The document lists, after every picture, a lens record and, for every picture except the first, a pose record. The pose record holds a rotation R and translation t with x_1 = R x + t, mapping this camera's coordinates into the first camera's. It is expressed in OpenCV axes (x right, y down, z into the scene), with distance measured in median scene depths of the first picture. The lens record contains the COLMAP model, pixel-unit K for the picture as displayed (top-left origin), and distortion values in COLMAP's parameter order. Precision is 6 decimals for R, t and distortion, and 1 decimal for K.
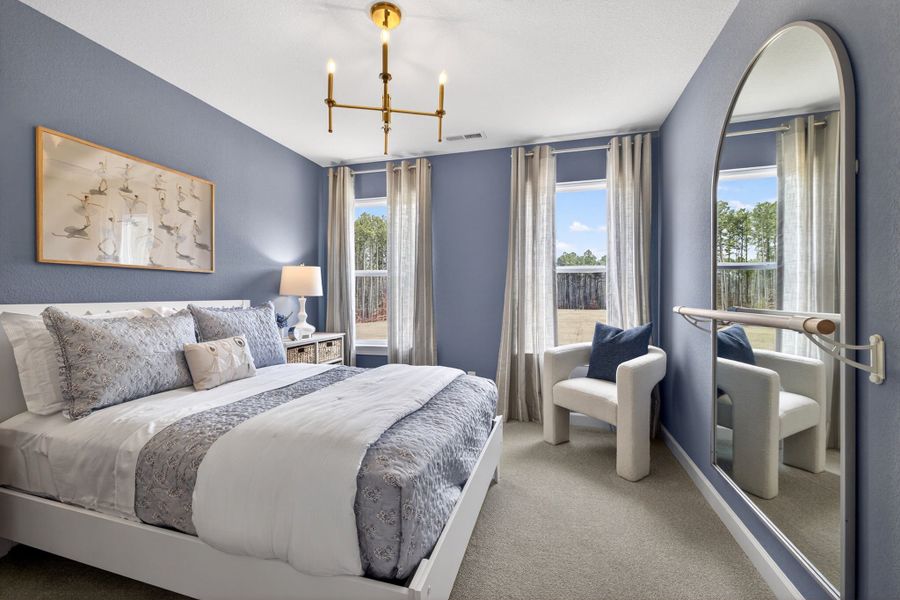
lens RADIAL K [[381.4, 0, 447.6], [0, 381.4, 296.6], [0, 0, 1]] dist [0.000861, -0.000006]
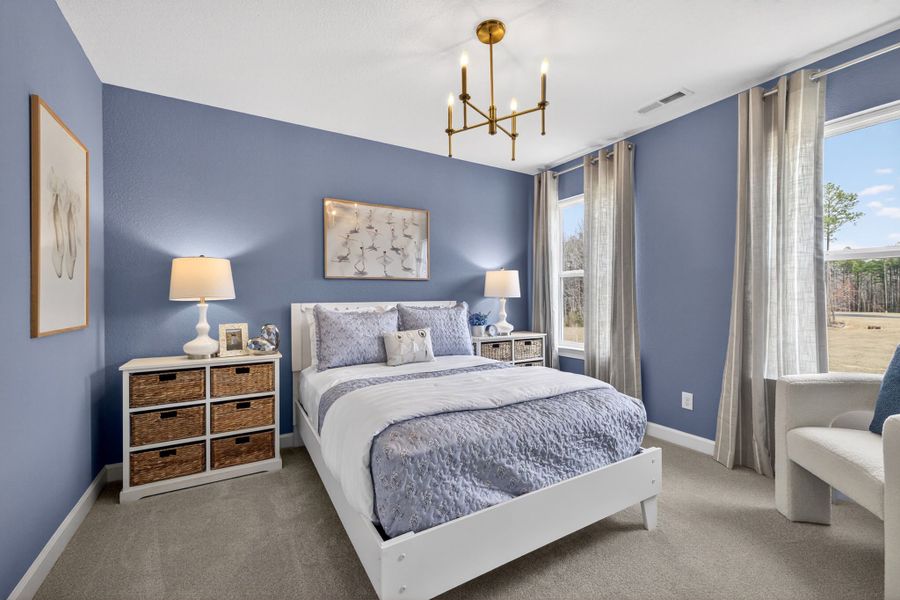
lens RADIAL K [[381.4, 0, 447.6], [0, 381.4, 296.6], [0, 0, 1]] dist [0.000861, -0.000006]
pose [[0.716614, -0.003882, -0.697459, 0.293677], [0.002078, 0.999992, -0.003431, -0.000859], [0.697467, 0.001010, 0.716616, 0.096142]]
